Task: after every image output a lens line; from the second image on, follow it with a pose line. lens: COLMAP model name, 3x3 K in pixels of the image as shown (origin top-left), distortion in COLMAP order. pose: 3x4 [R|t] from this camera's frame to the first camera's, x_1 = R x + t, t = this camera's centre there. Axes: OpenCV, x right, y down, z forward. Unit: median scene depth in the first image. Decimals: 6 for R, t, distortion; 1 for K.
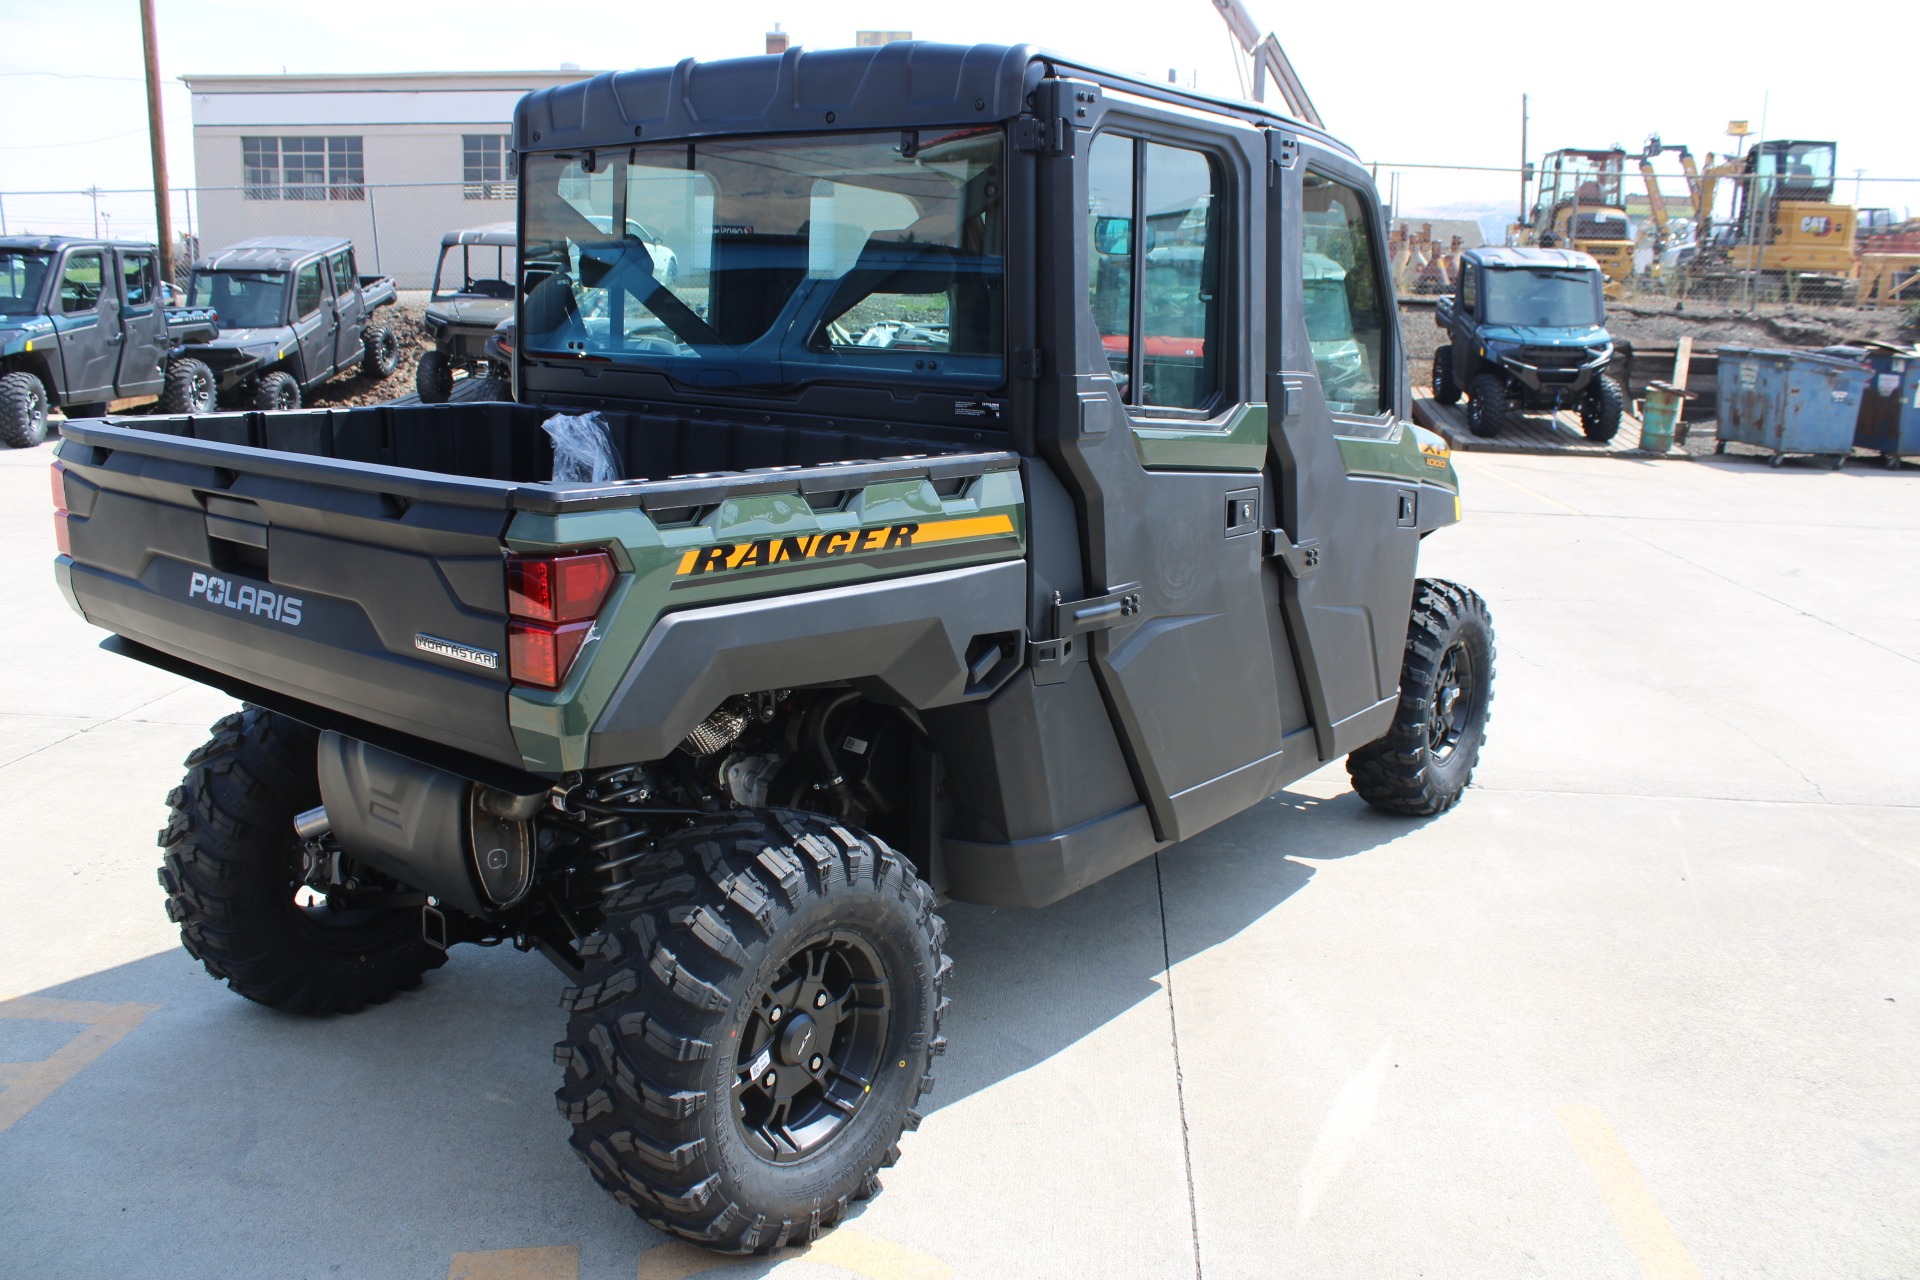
lens RADIAL K [[1601.2, 0, 968.7], [0, 1601.2, 644.2], [0, 0, 1]] dist [-0.161862, 0.146210]
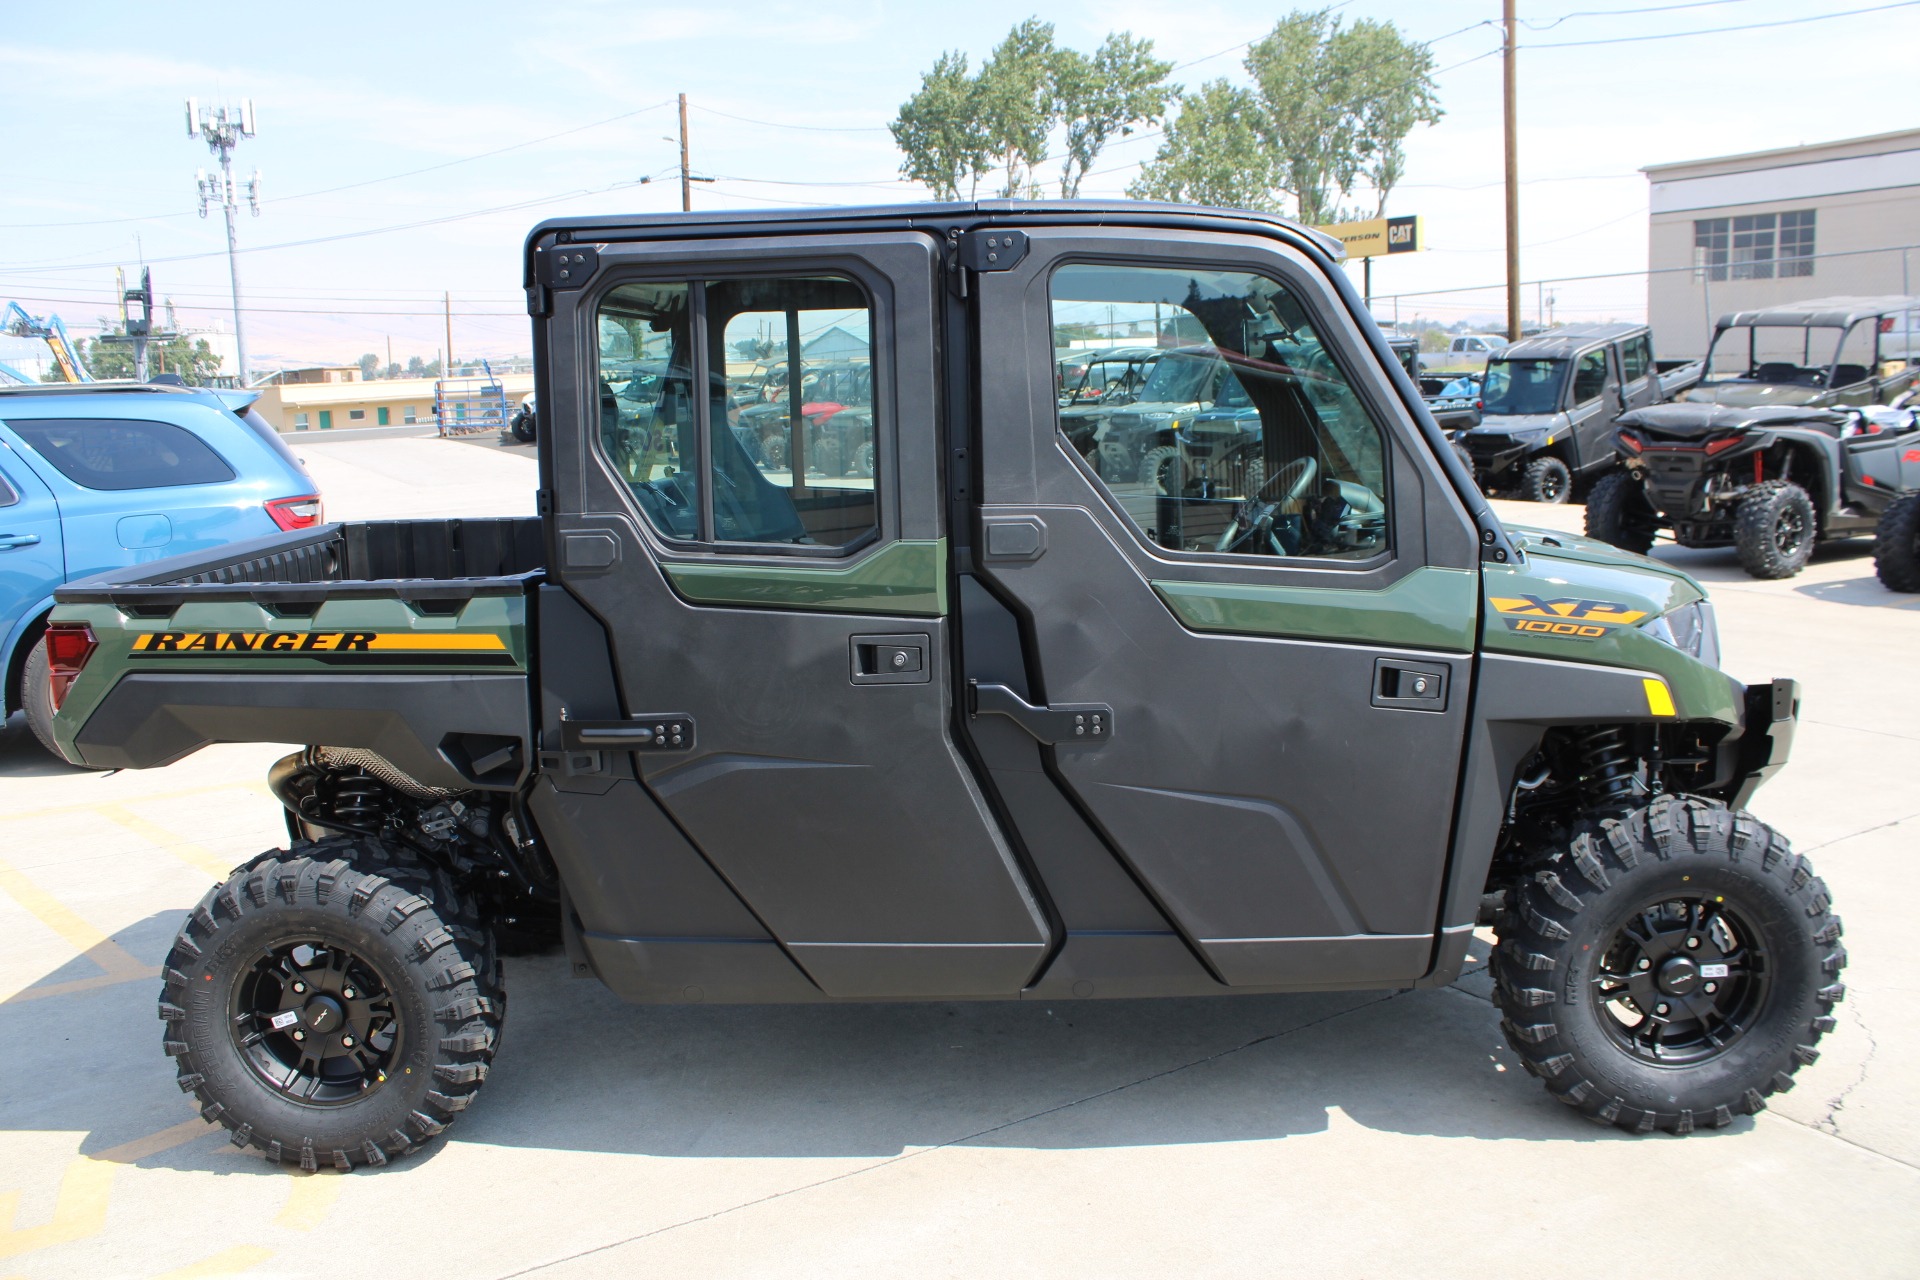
lens RADIAL K [[1601.2, 0, 968.7], [0, 1601.2, 644.2], [0, 0, 1]] dist [-0.161862, 0.146210]
pose [[0.583129, 0.091694, -0.807188, 0.192063], [-0.130380, 0.991293, 0.018418, -0.023435], [0.801849, 0.094501, 0.590007, 0.101136]]
